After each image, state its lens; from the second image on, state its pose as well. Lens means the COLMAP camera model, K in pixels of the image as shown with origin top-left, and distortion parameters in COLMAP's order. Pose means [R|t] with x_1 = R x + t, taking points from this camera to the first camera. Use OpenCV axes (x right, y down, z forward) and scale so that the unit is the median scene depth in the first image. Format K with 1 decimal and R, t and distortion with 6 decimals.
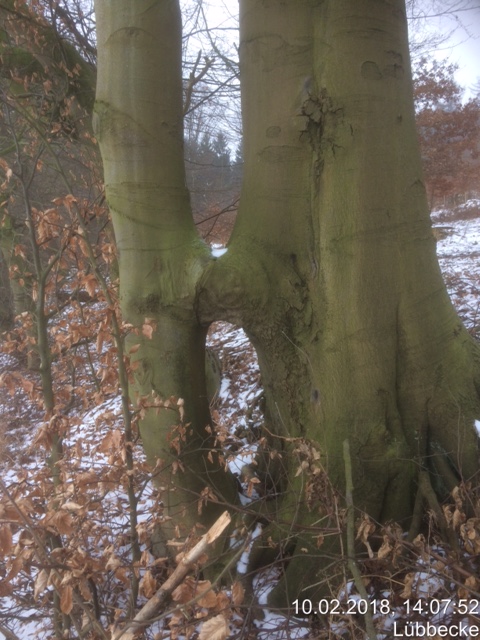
lens RADIAL K [[546.5, 0, 224.6], [0, 546.5, 319.5], [0, 0, 1]] dist [0.082896, -0.129108]
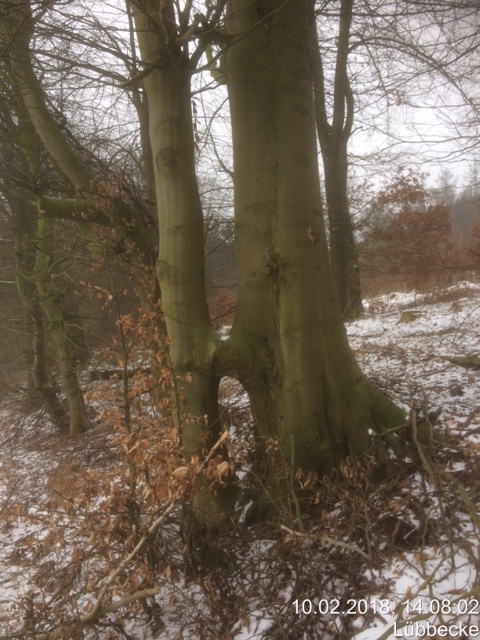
lens RADIAL K [[546.5, 0, 224.6], [0, 546.5, 319.5], [0, 0, 1]] dist [0.082896, -0.129108]
pose [[0.999664, -0.018632, -0.018017, 0.023226], [0.015808, 0.989182, -0.145841, 0.083594], [0.020539, 0.145507, 0.989144, -0.822650]]
